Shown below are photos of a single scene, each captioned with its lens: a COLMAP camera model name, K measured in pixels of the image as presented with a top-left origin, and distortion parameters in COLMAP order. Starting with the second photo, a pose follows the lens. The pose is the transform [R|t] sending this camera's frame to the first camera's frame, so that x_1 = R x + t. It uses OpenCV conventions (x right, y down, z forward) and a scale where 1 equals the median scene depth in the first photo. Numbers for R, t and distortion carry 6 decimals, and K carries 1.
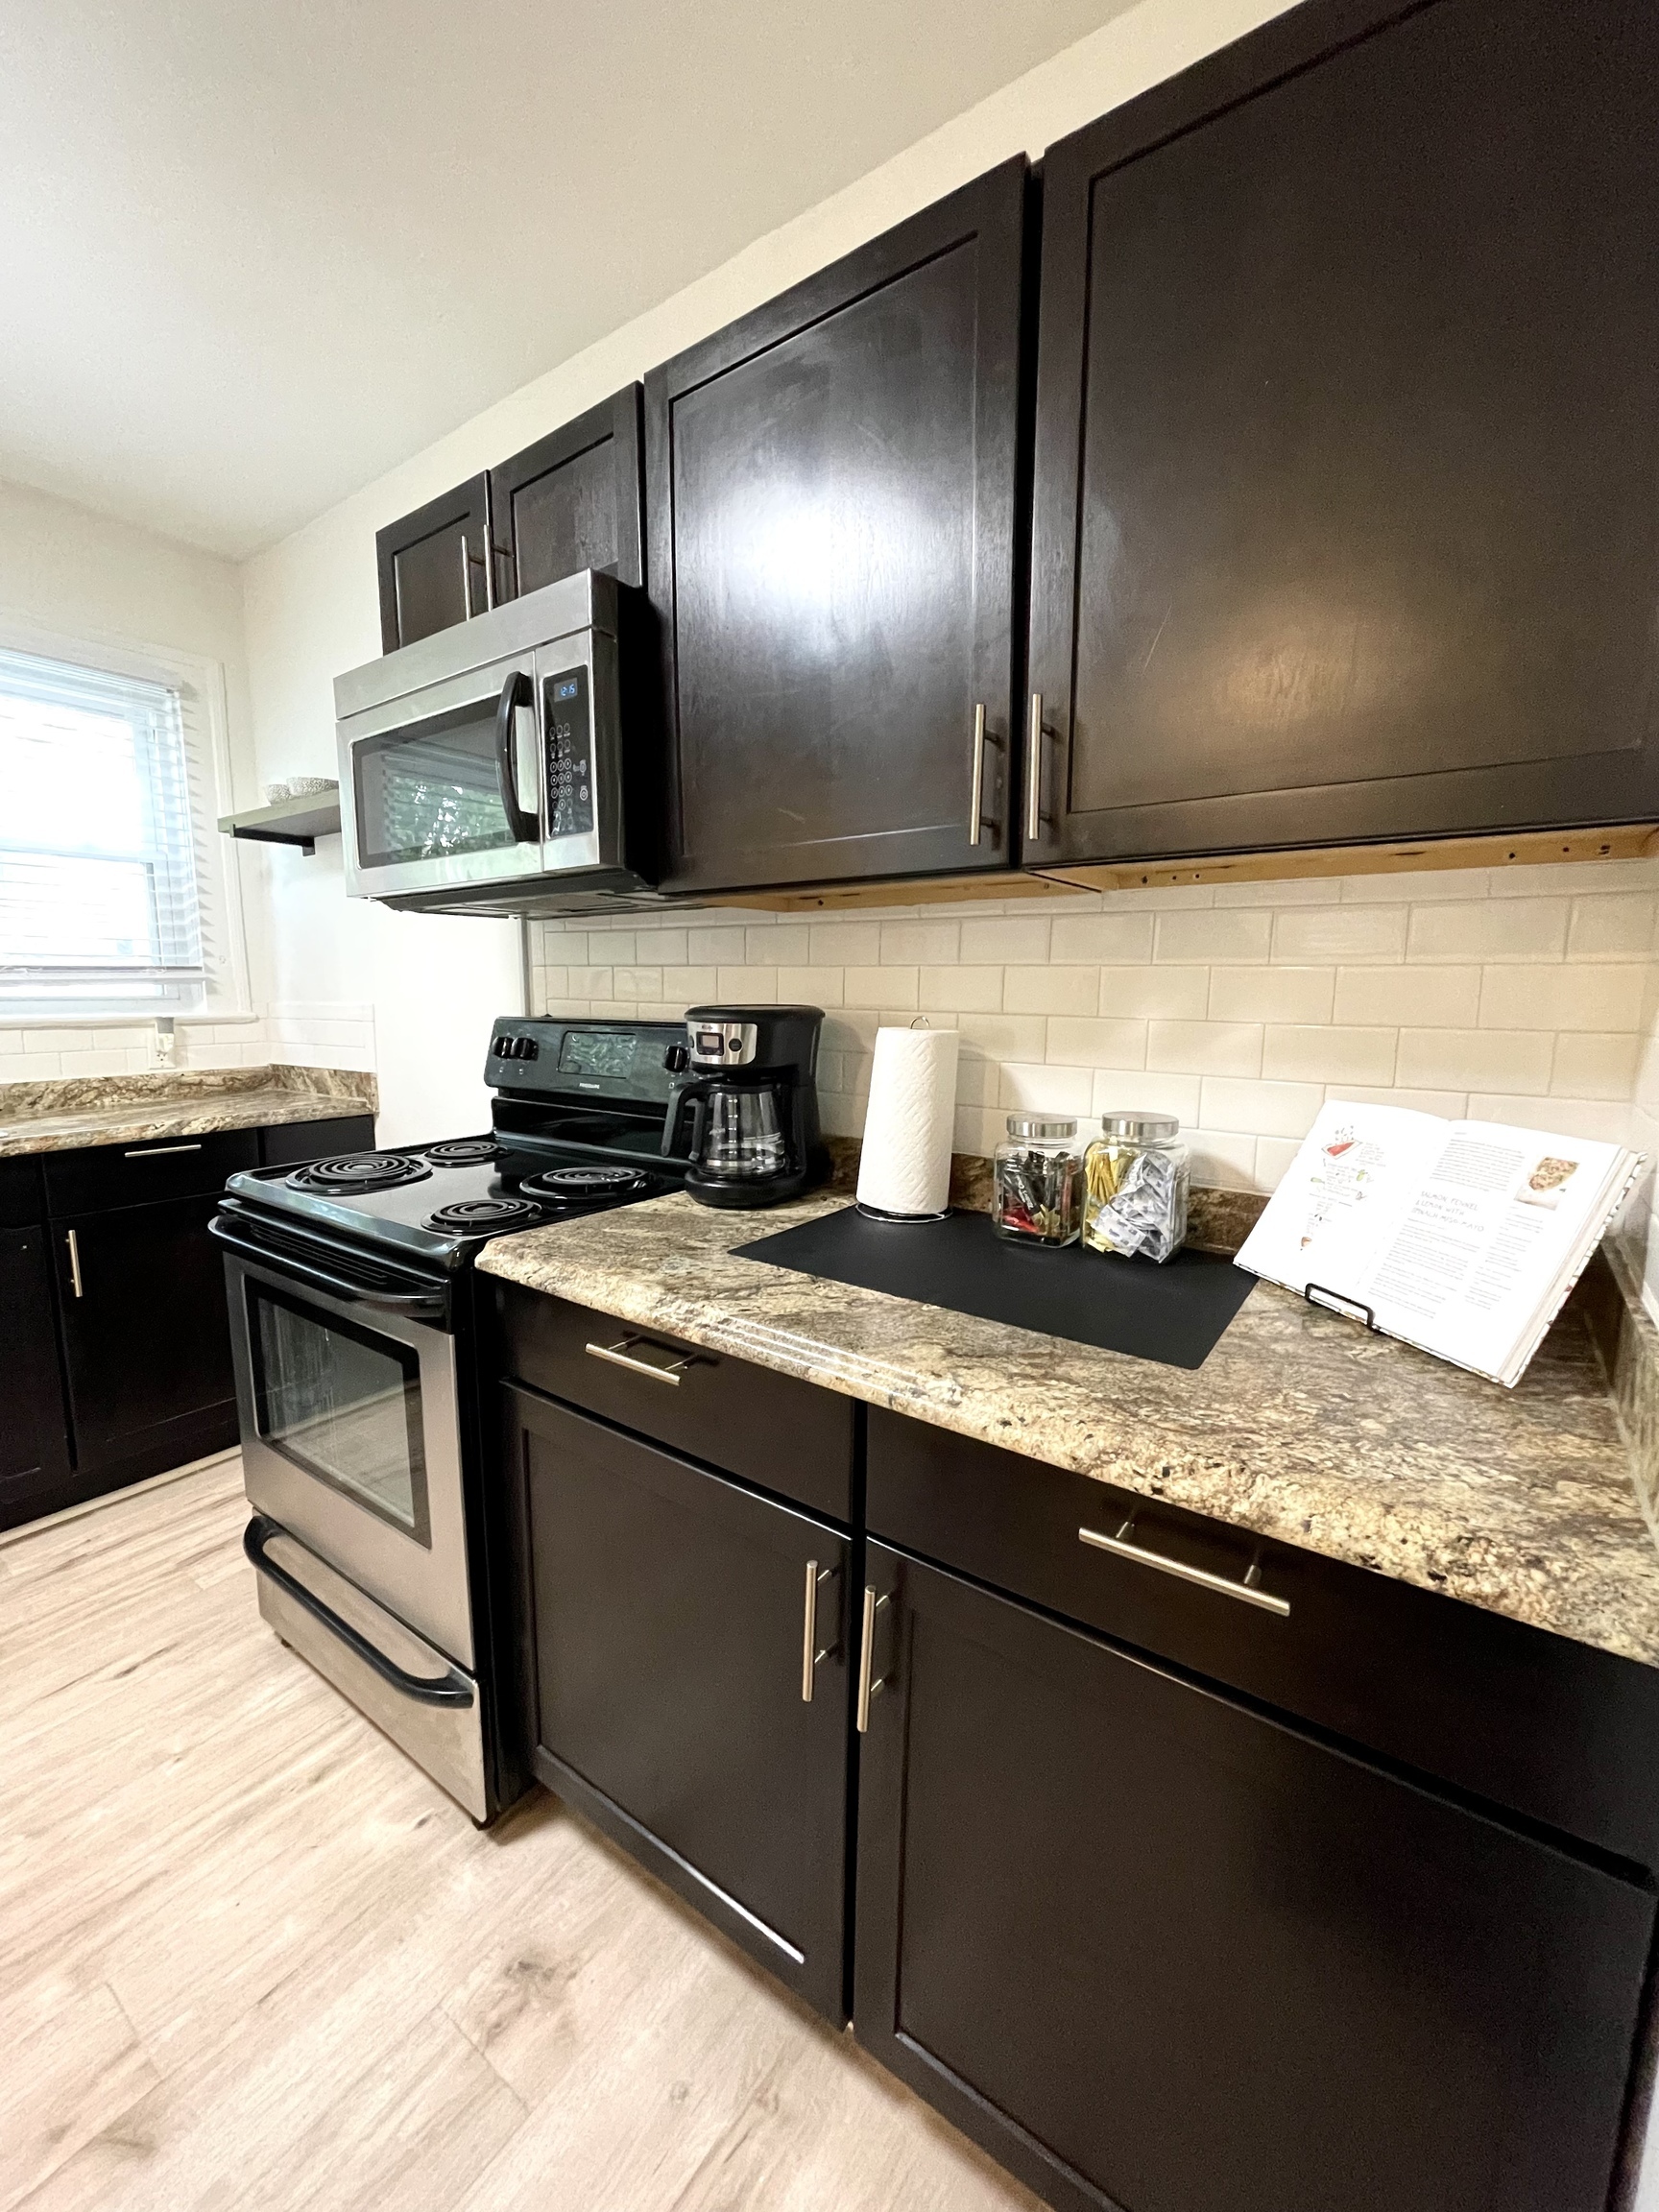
lens RADIAL K [[888.1, 0, 824.9], [0, 888.1, 1101.8], [0, 0, 1]] dist [-0.001367, -0.000472]
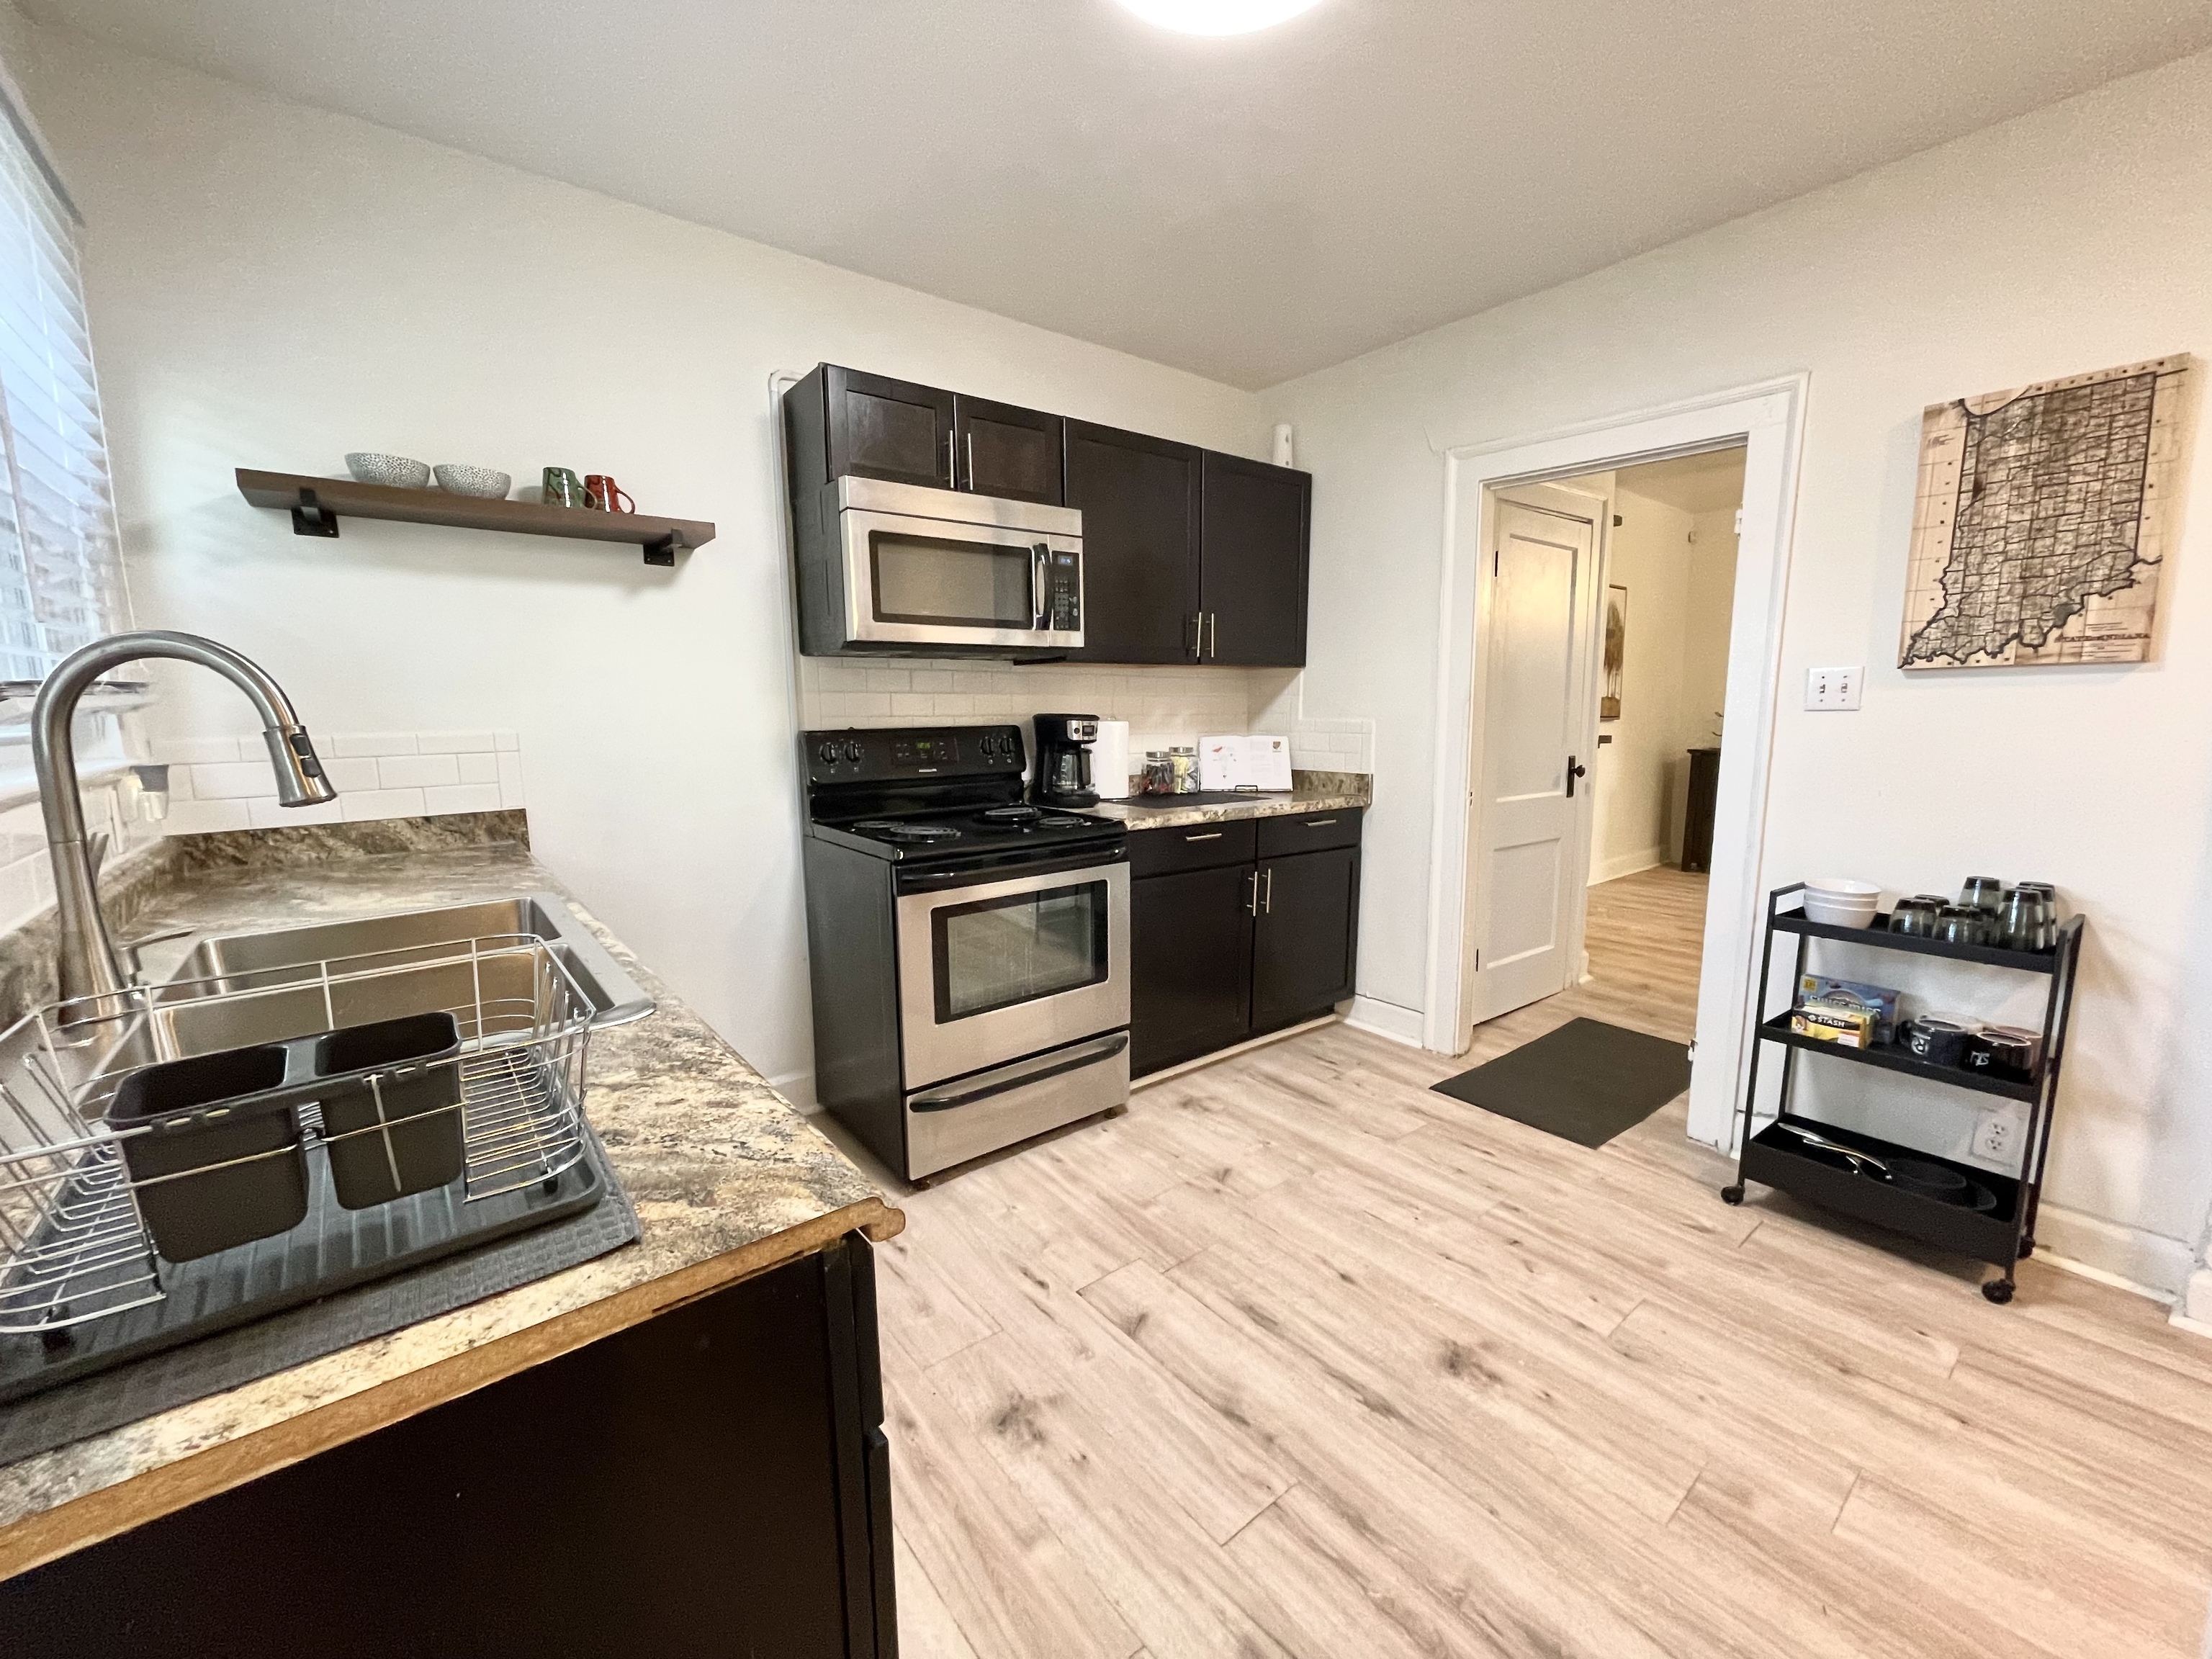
lens RADIAL K [[888.1, 0, 1098.7], [0, 888.1, 830.1], [0, 0, 1]] dist [-0.001367, -0.000472]
pose [[0.272254, -0.139545, 0.952053, -2.309127], [0.132725, 0.985417, 0.106481, -0.056247], [-0.953028, 0.097372, 0.286805, 0.395534]]
